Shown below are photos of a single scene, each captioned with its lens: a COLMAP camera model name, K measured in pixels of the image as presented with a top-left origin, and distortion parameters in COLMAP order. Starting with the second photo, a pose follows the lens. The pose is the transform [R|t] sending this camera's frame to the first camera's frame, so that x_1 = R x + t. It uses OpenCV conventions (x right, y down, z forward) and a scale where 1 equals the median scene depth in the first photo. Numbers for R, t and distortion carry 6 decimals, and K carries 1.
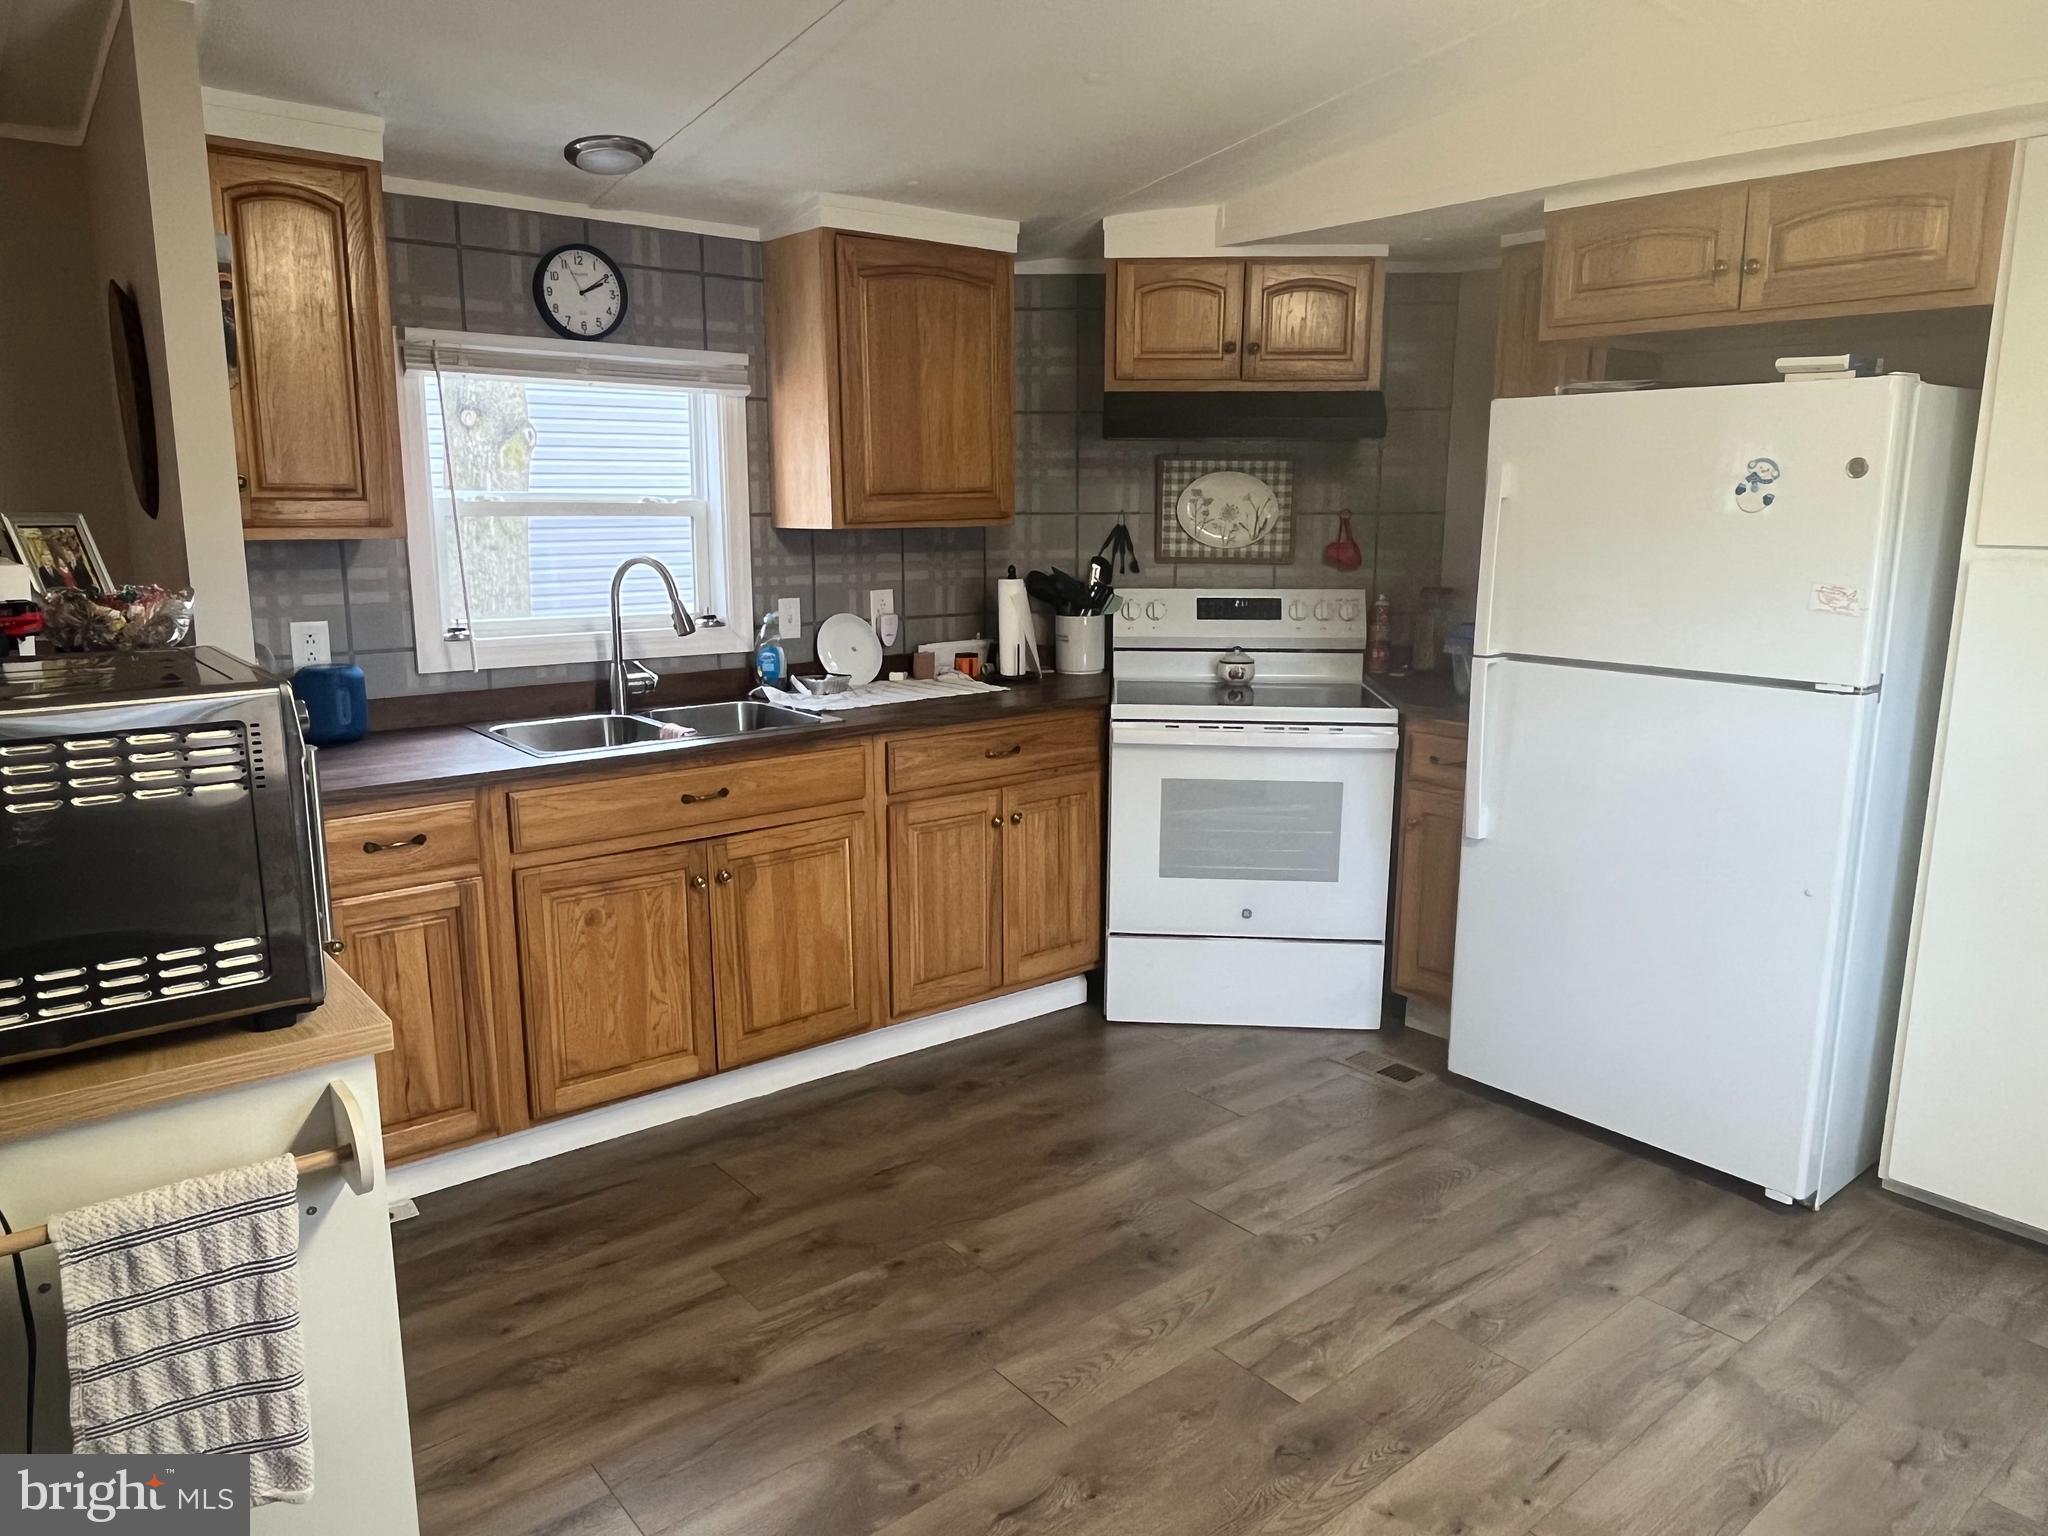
lens RADIAL K [[1345.8, 0, 1024.0], [0, 1345.8, 768.0], [0, 0, 1]] dist [-0.002871, 0.000960]
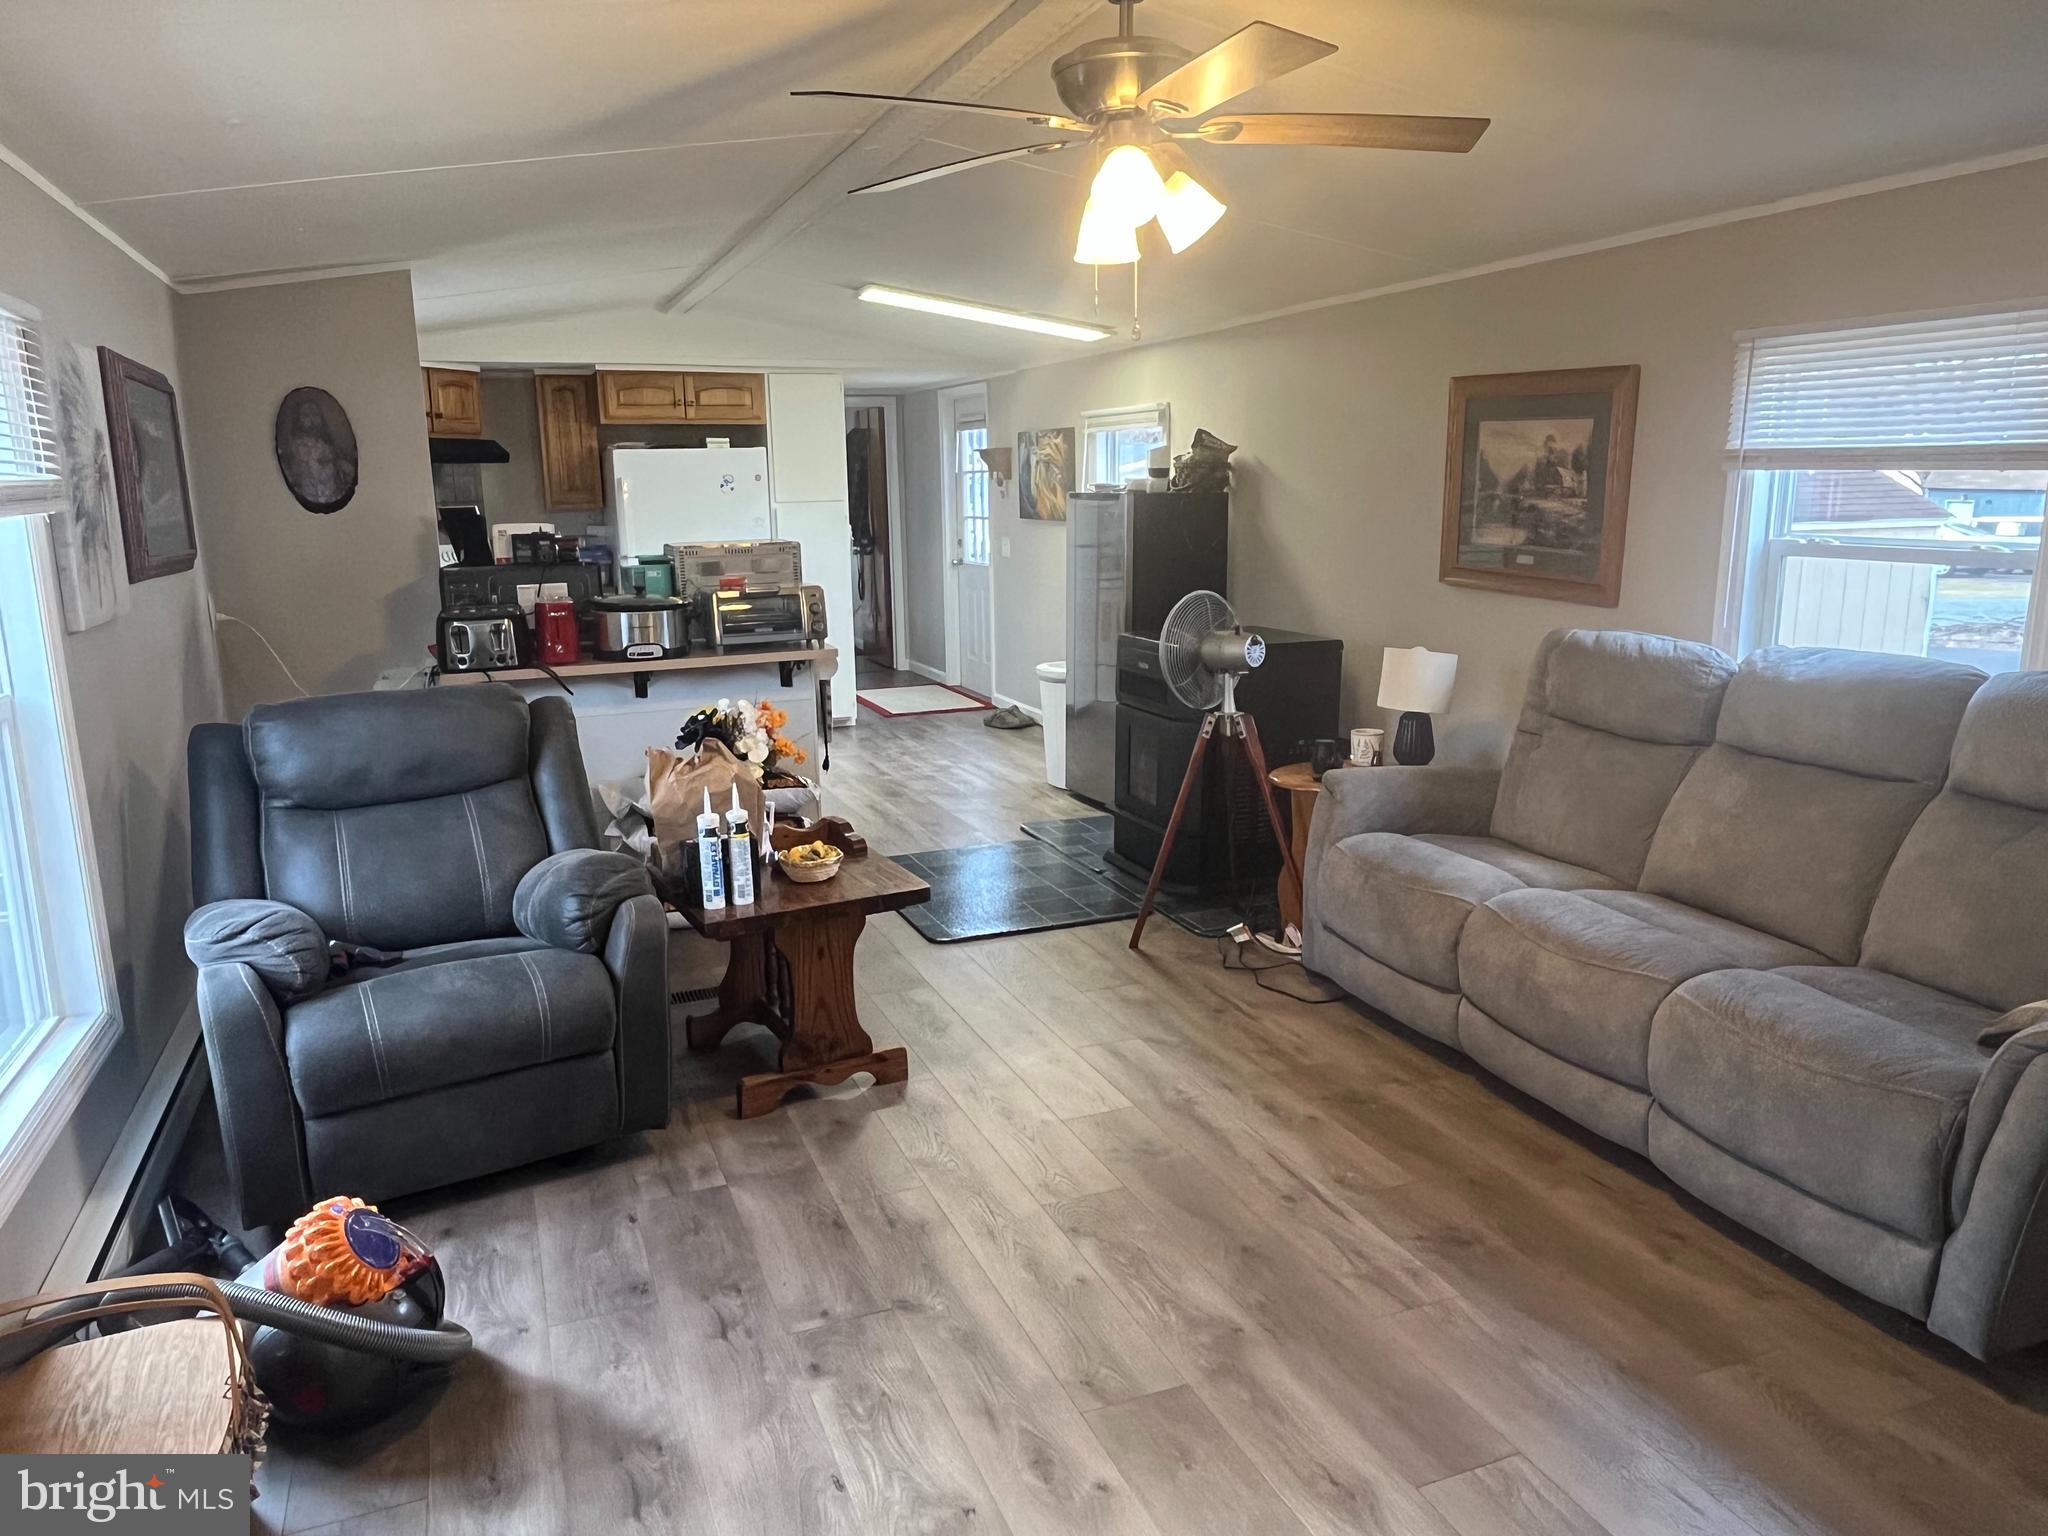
lens RADIAL K [[1345.8, 0, 1024.0], [0, 1345.8, 768.0], [0, 0, 1]] dist [-0.002871, 0.000960]
pose [[0.277883, -0.210111, 0.937355, -1.788468], [0.204696, 0.966327, 0.155922, 0.048091], [-0.938553, 0.148544, 0.311534, -0.338312]]
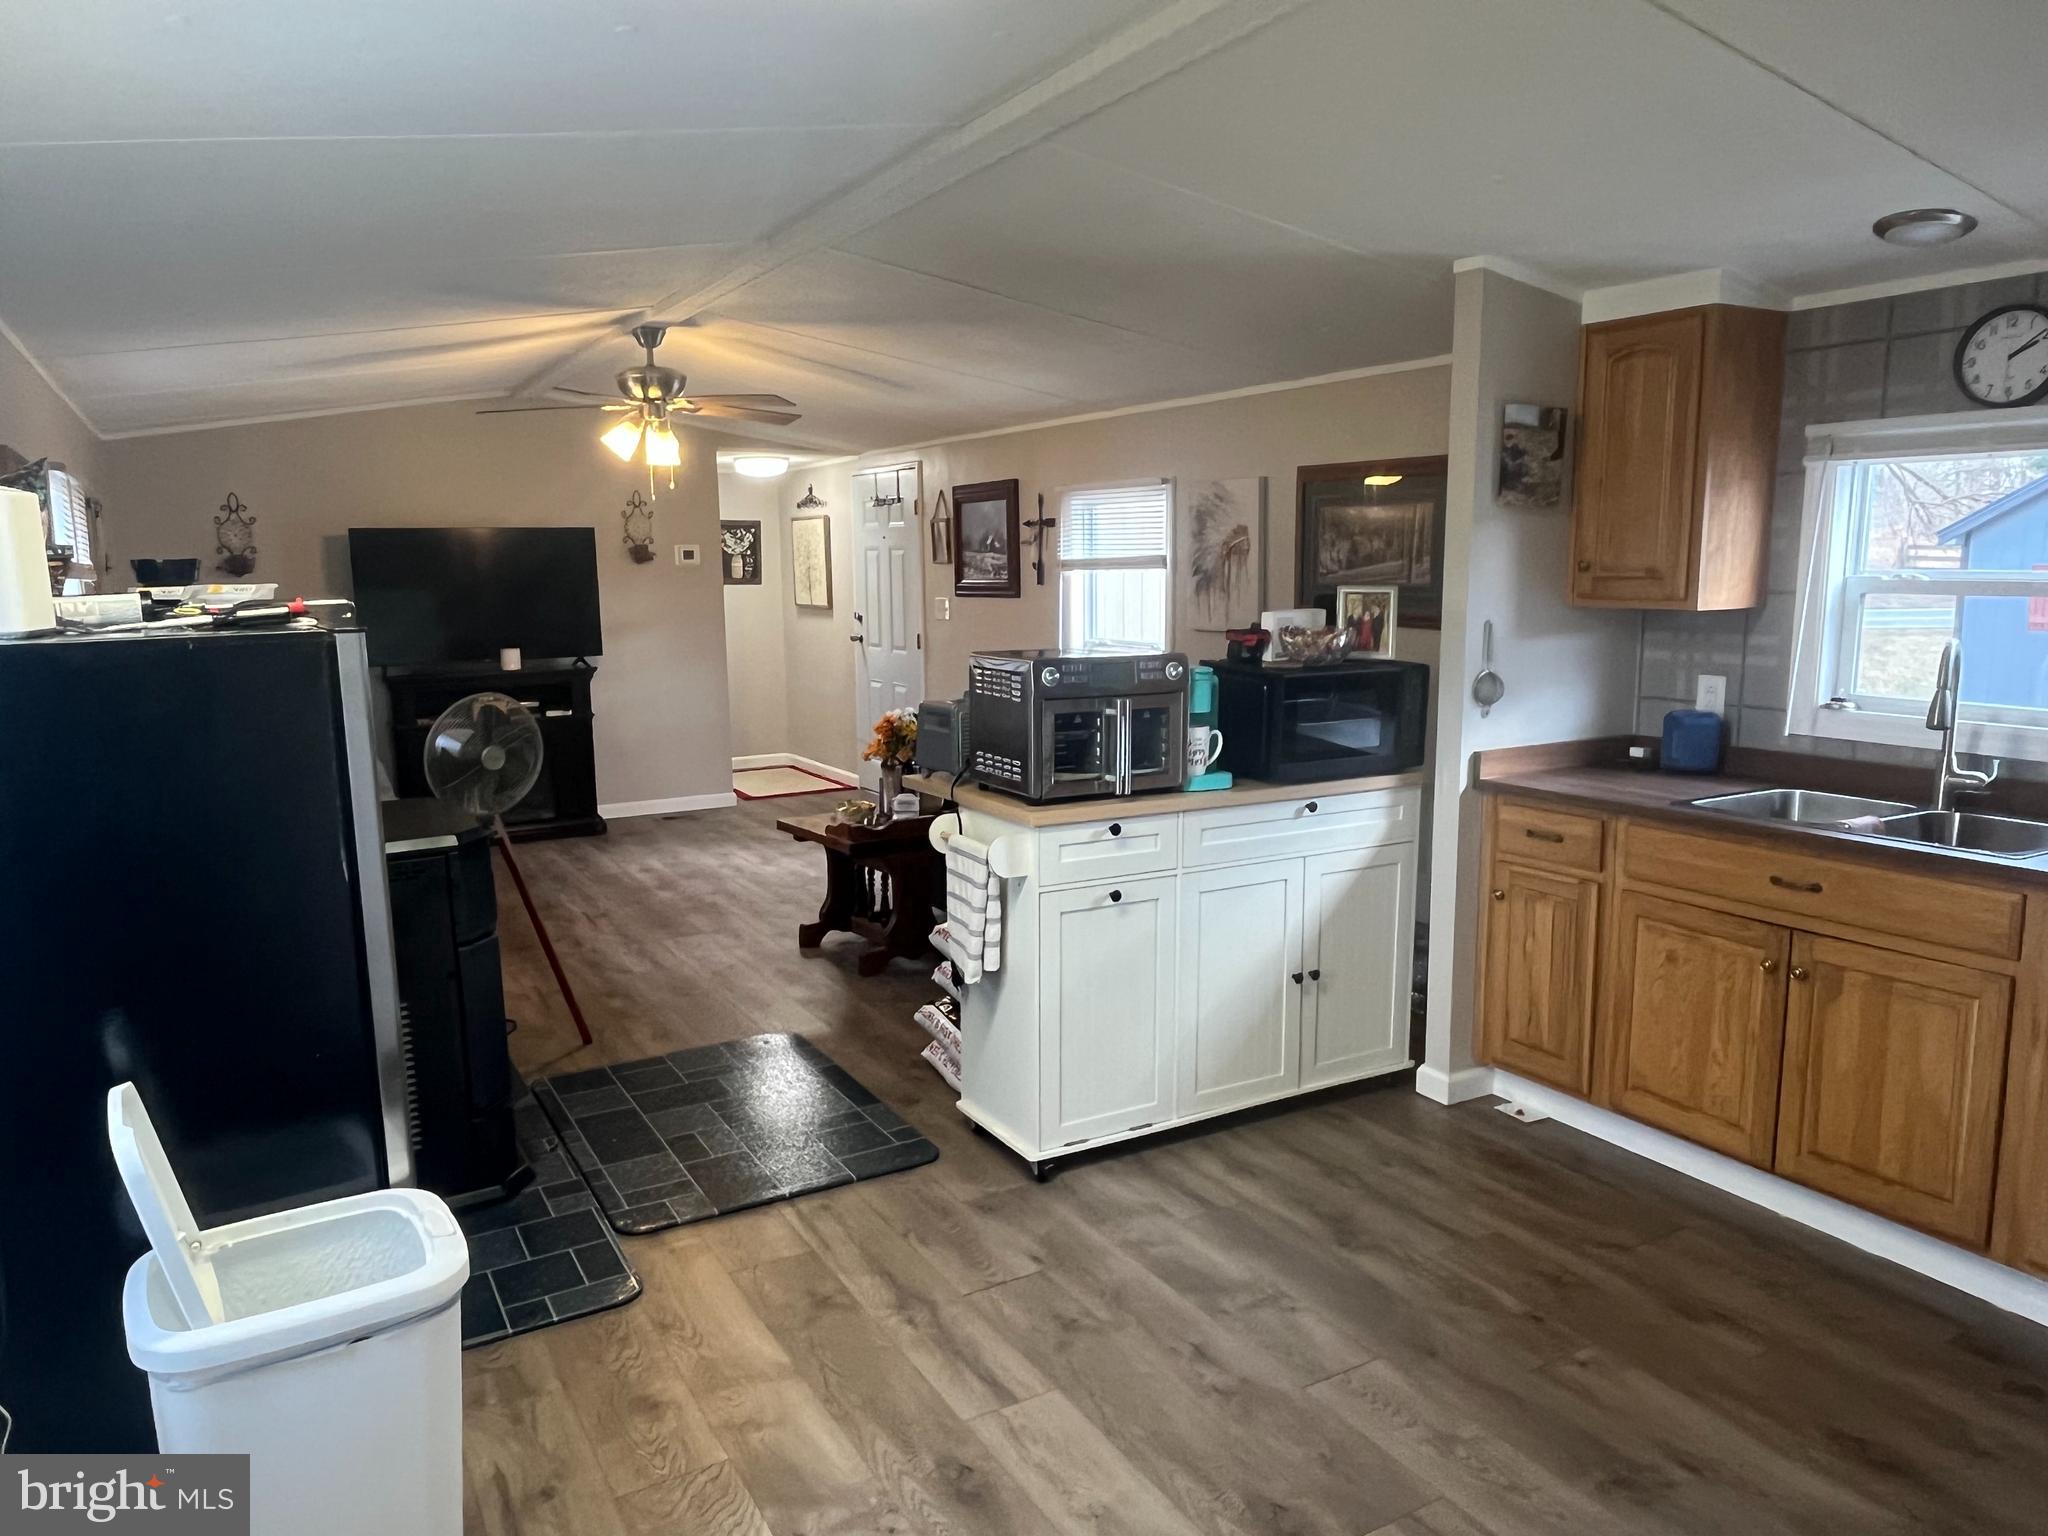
lens RADIAL K [[1345.8, 0, 1024.0], [0, 1345.8, 768.0], [0, 0, 1]] dist [-0.002871, 0.000960]
pose [[-0.141358, 0.148938, -0.978691, 0.782079], [-0.188029, 0.966582, 0.174253, -0.125241], [0.971938, 0.208654, -0.108629, 0.551234]]
